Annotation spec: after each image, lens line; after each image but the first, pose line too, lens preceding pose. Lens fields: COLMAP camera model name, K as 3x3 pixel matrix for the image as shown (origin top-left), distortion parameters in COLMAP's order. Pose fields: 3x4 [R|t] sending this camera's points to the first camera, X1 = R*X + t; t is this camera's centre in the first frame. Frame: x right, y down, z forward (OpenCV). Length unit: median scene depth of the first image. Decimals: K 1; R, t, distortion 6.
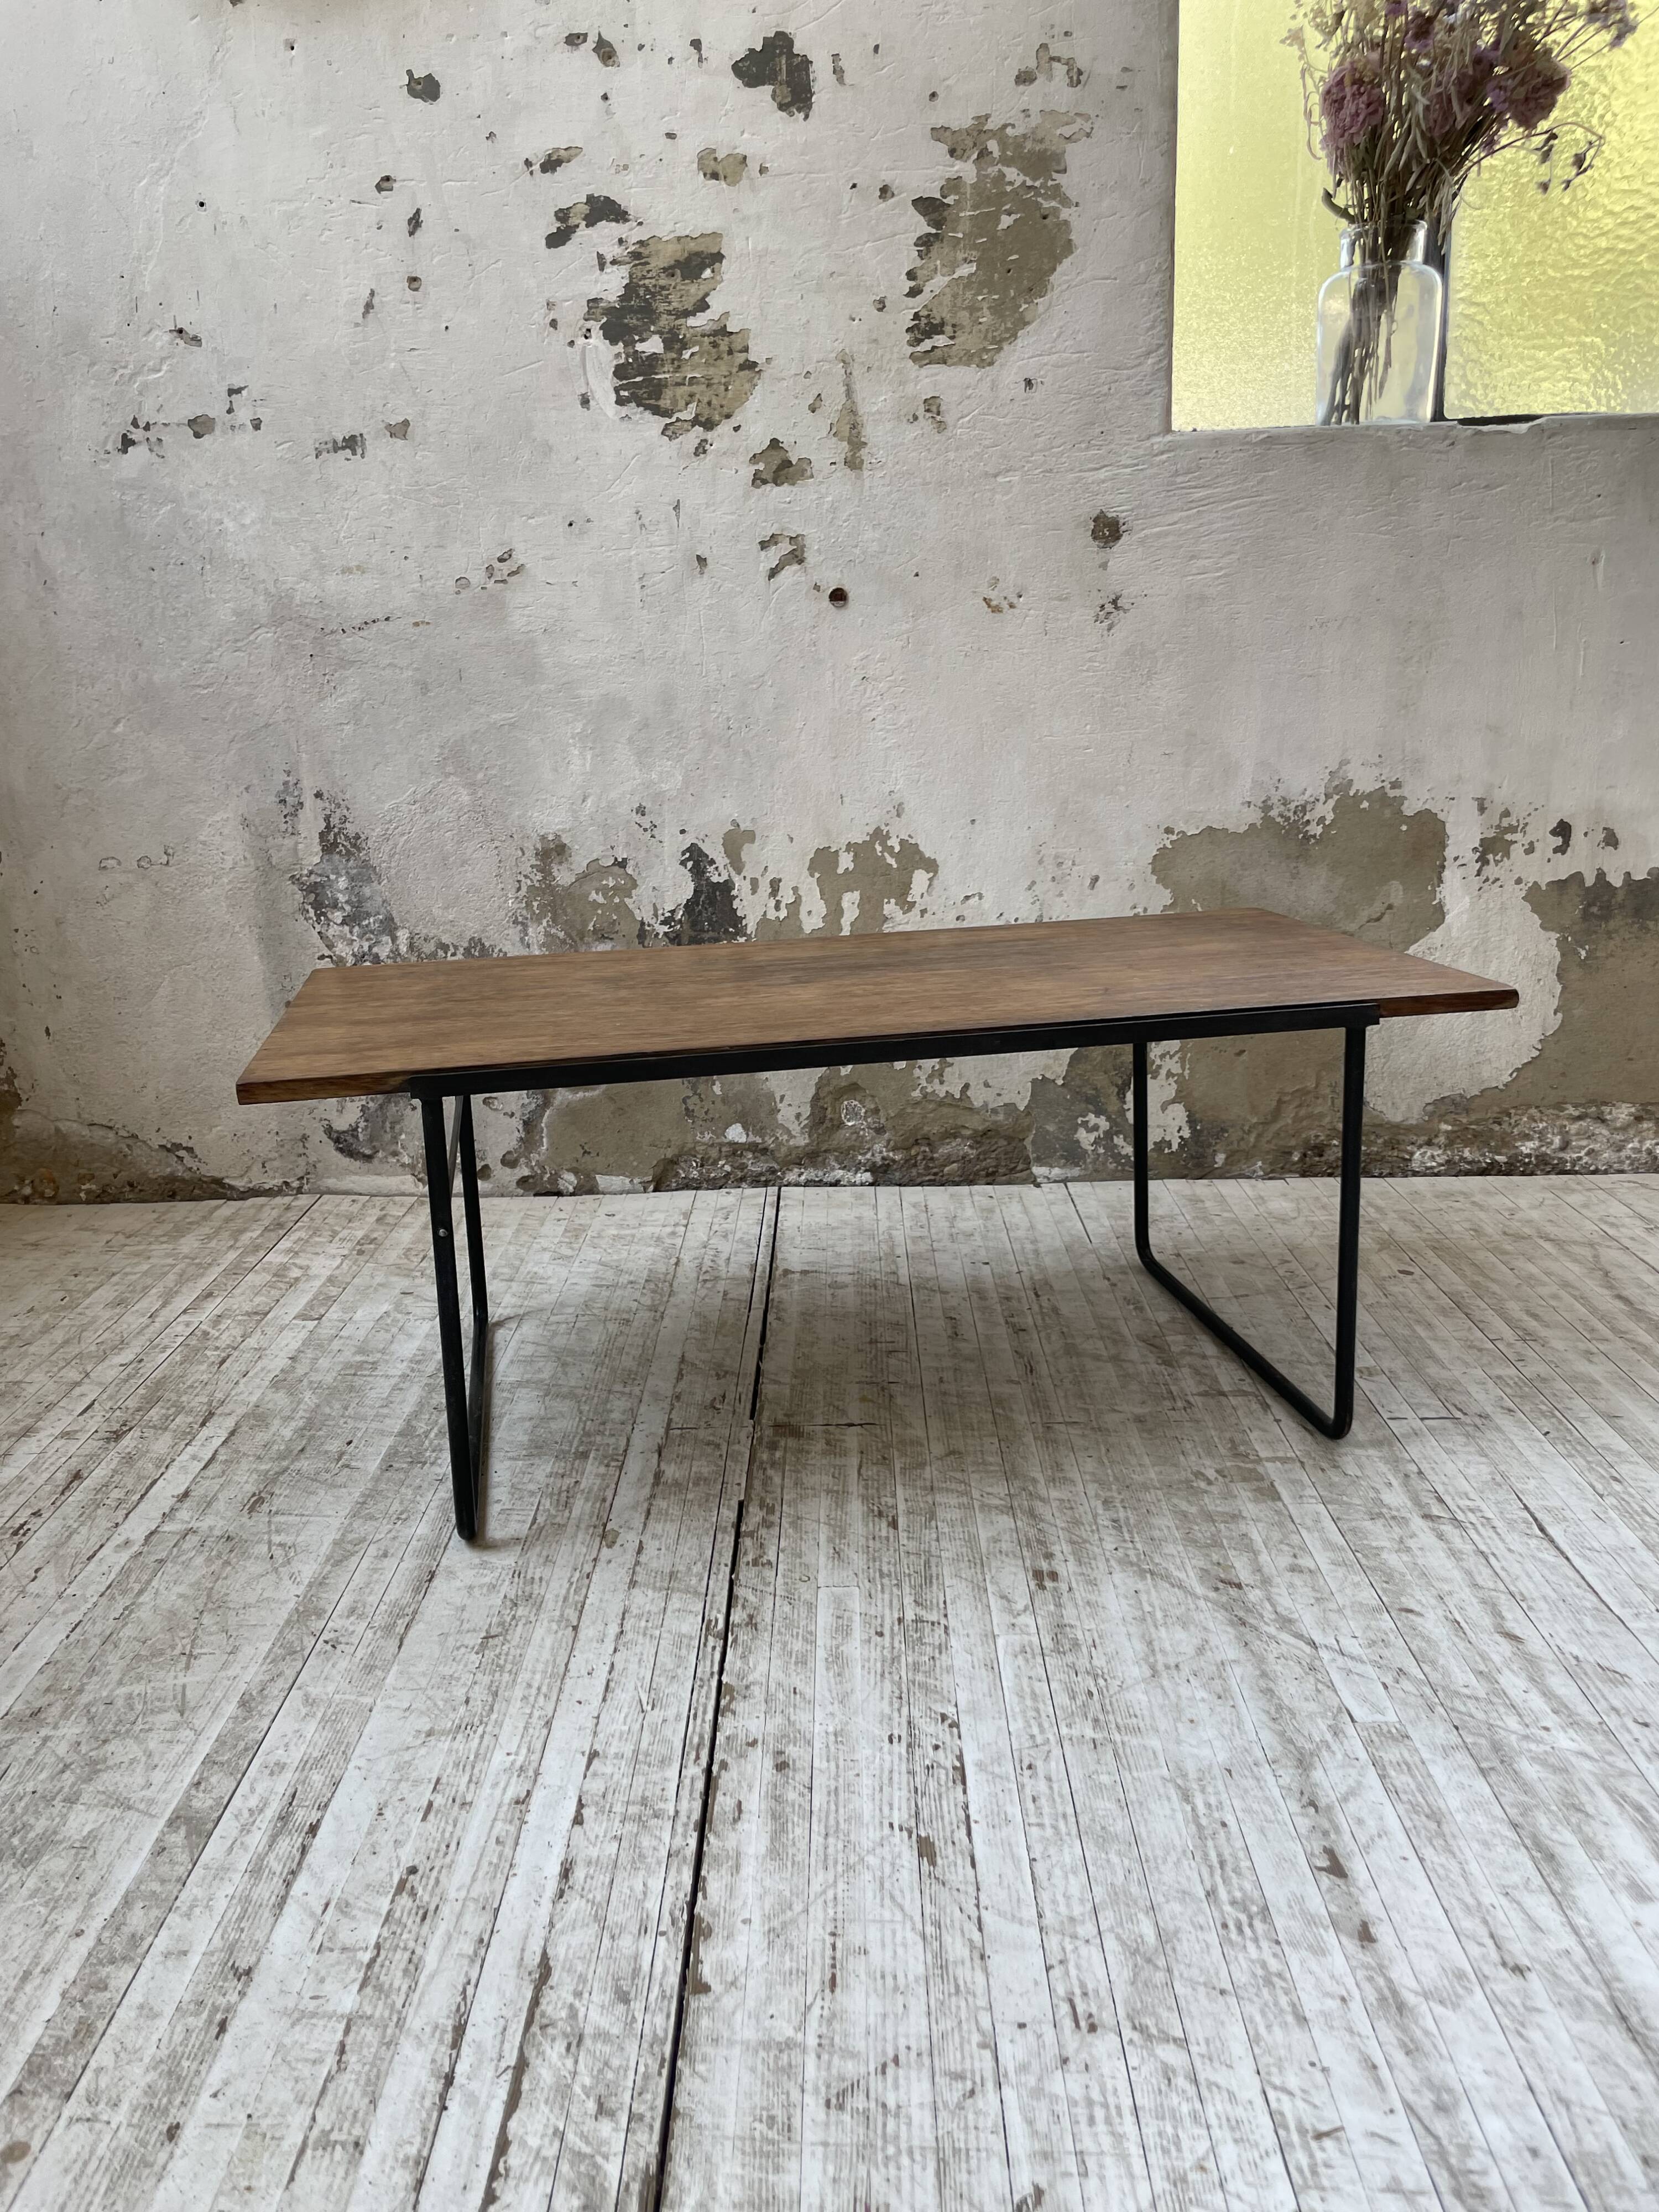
lens RADIAL K [[1684.9, 0, 808.9], [0, 1684.9, 1087.3], [0, 0, 1]] dist [0.087270, -0.126676]
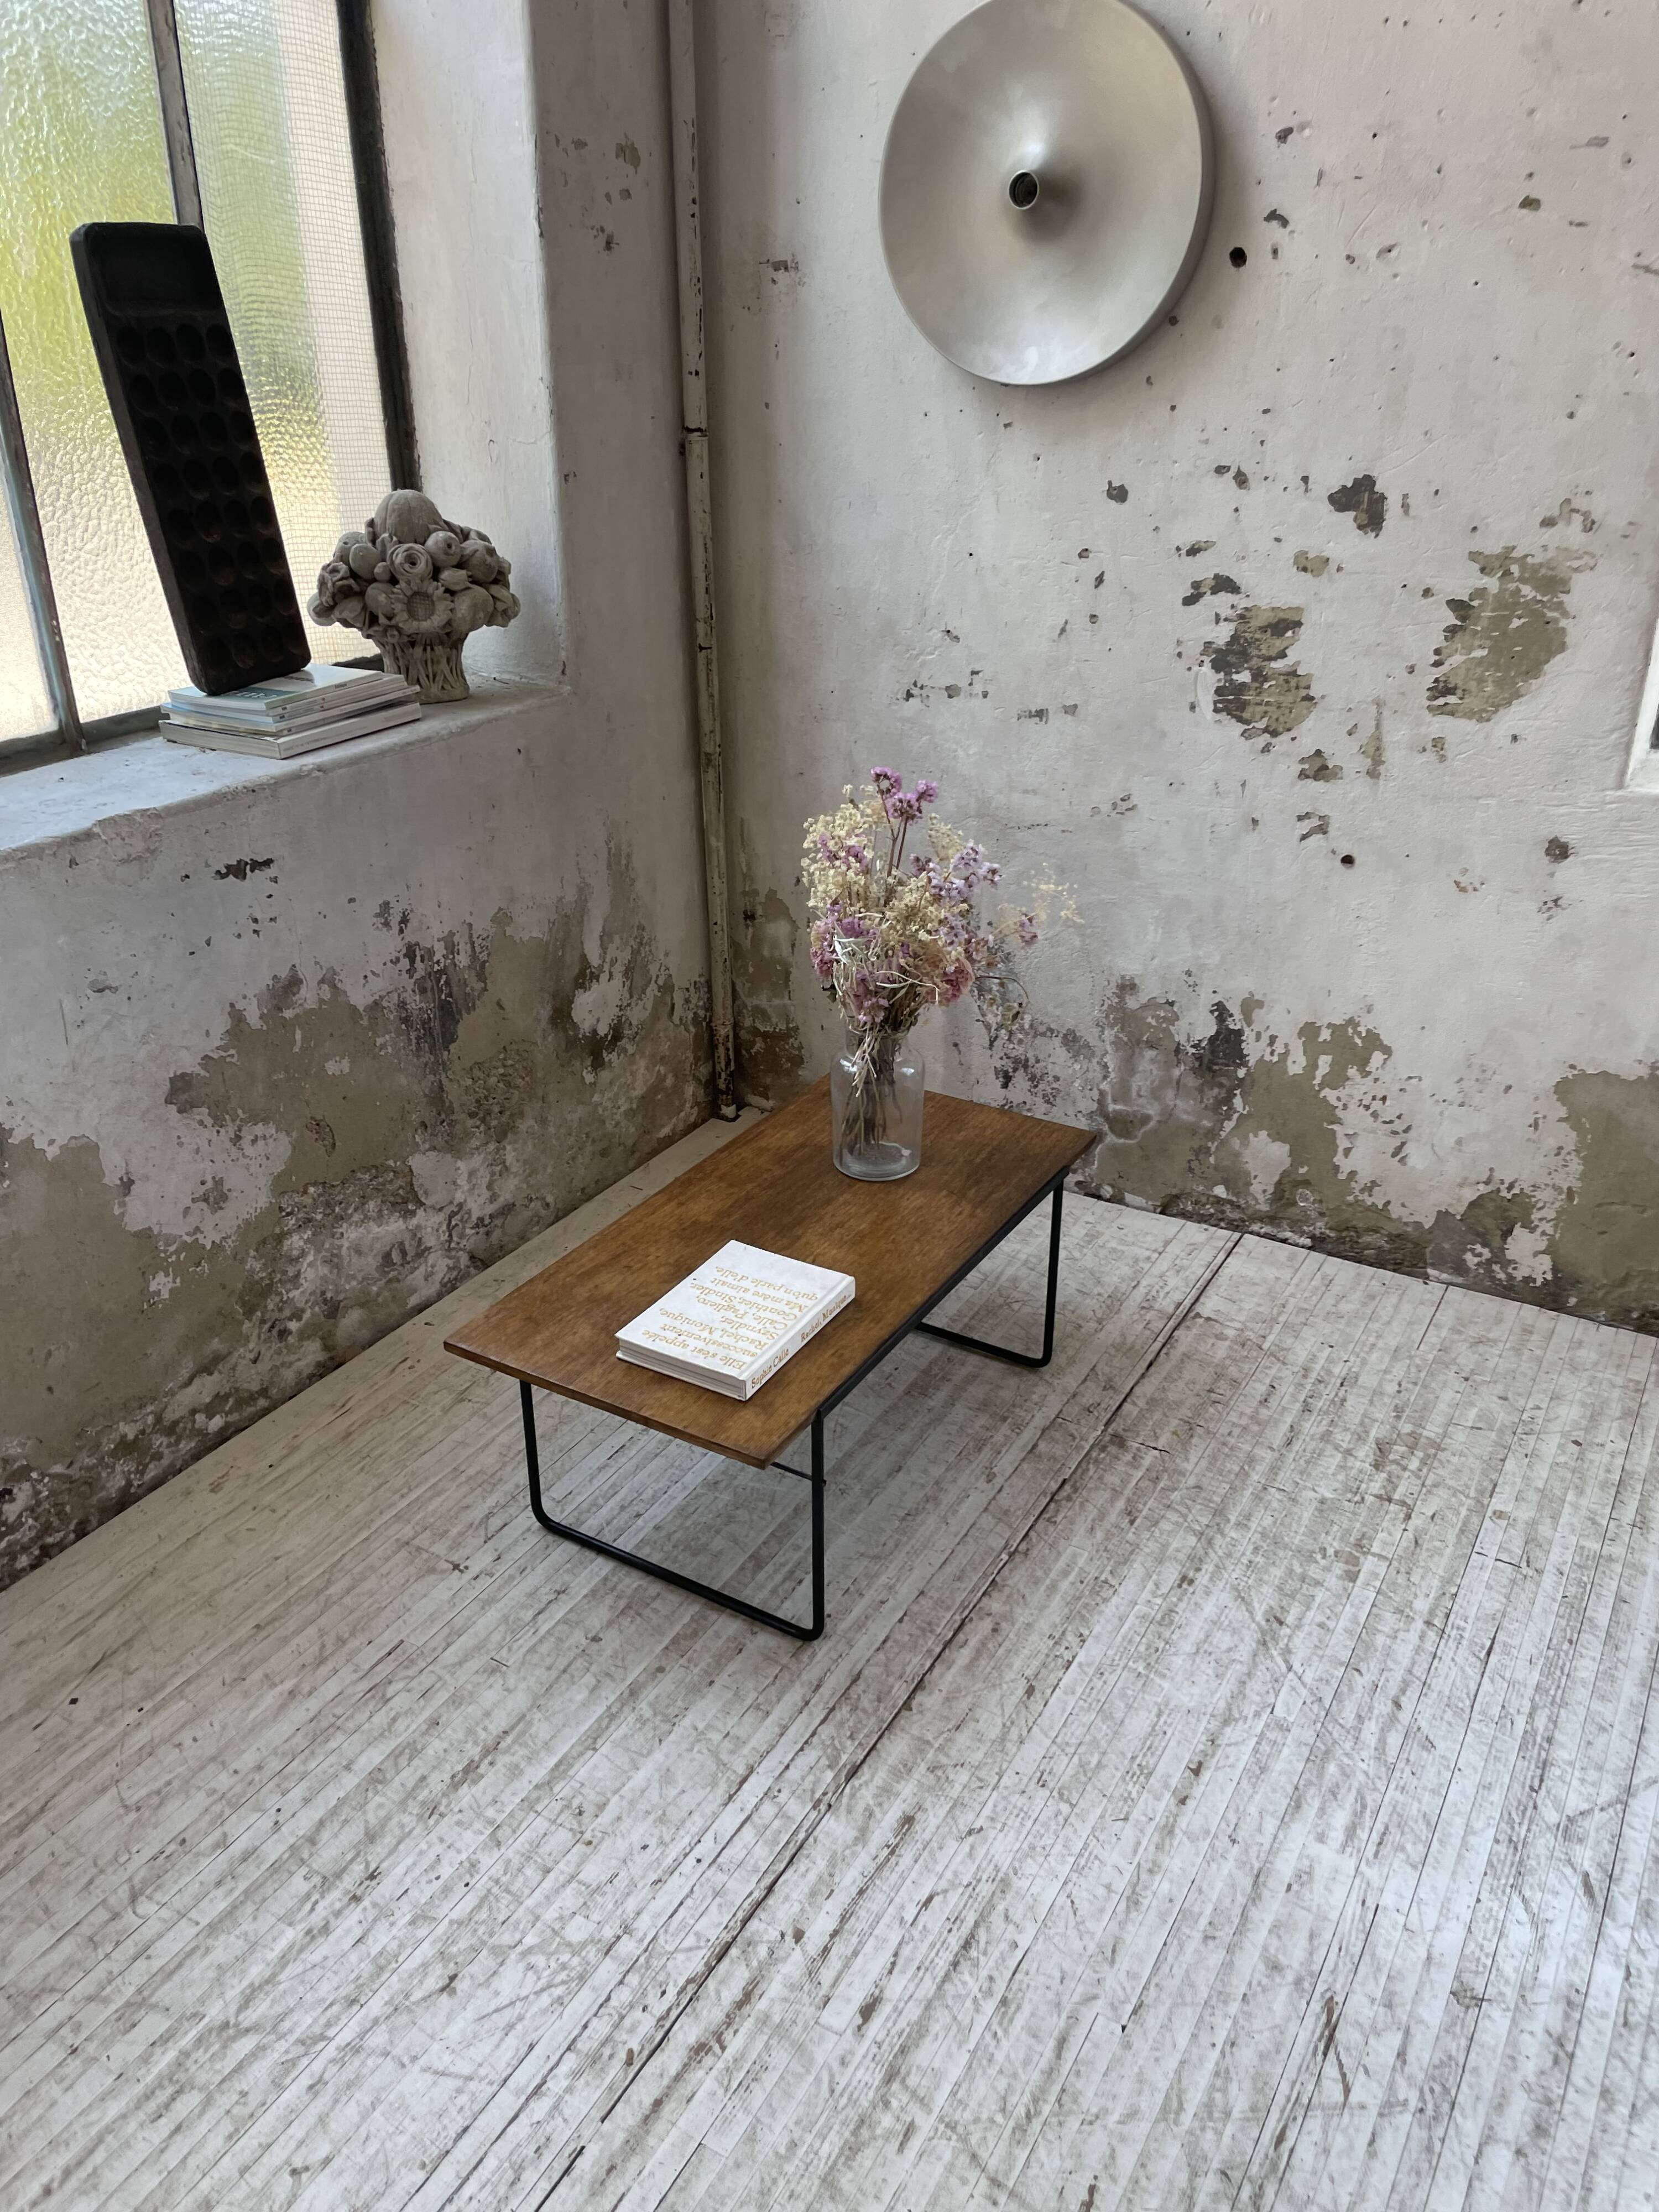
lens RADIAL K [[1684.9, 0, 851.5], [0, 1684.9, 1120.8], [0, 0, 1]] dist [0.087270, -0.126676]
pose [[0.877896, 0.233449, -0.418090, 0.308469], [-0.138114, 0.959451, 0.245721, -0.390253], [0.458500, -0.157973, 0.874541, -0.465591]]
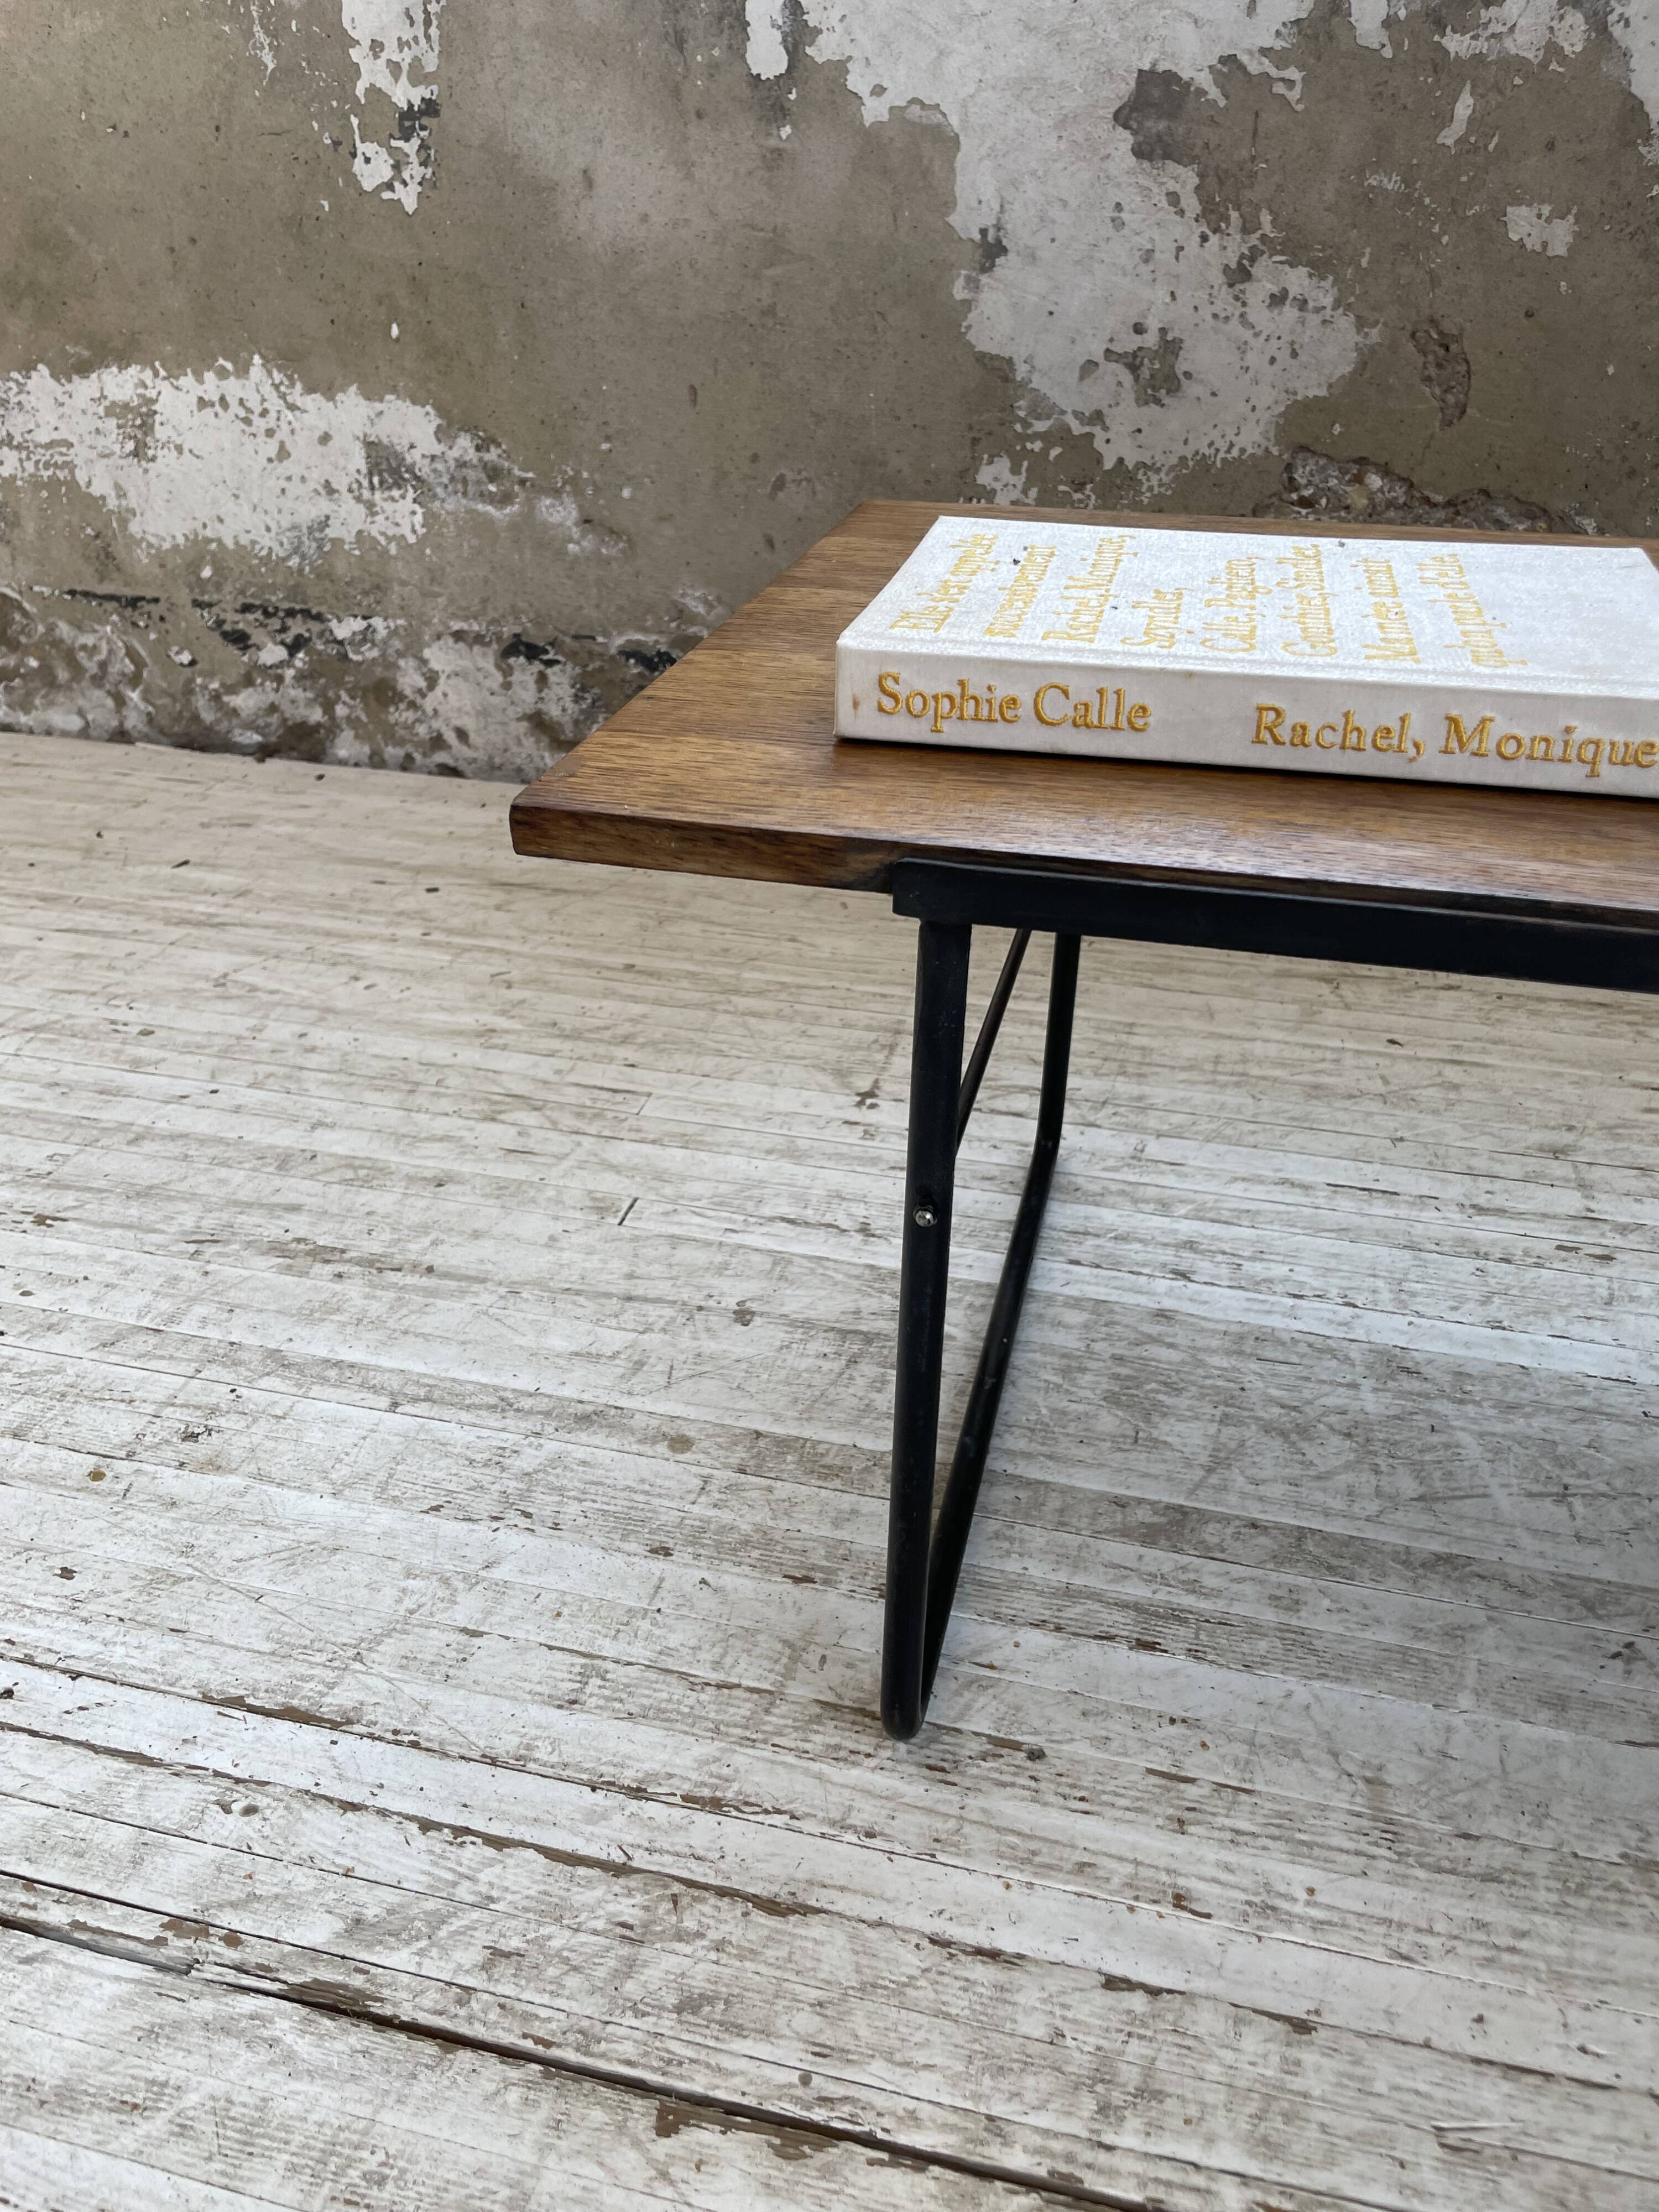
lens RADIAL K [[1684.9, 0, 809.7], [0, 1684.9, 1085.5], [0, 0, 1]] dist [0.087270, -0.126676]
pose [[-0.212602, 0.499509, -0.839816, 0.117251], [-0.240763, 0.806188, 0.540457, -0.057491], [0.947013, 0.317099, -0.051134, 0.430890]]
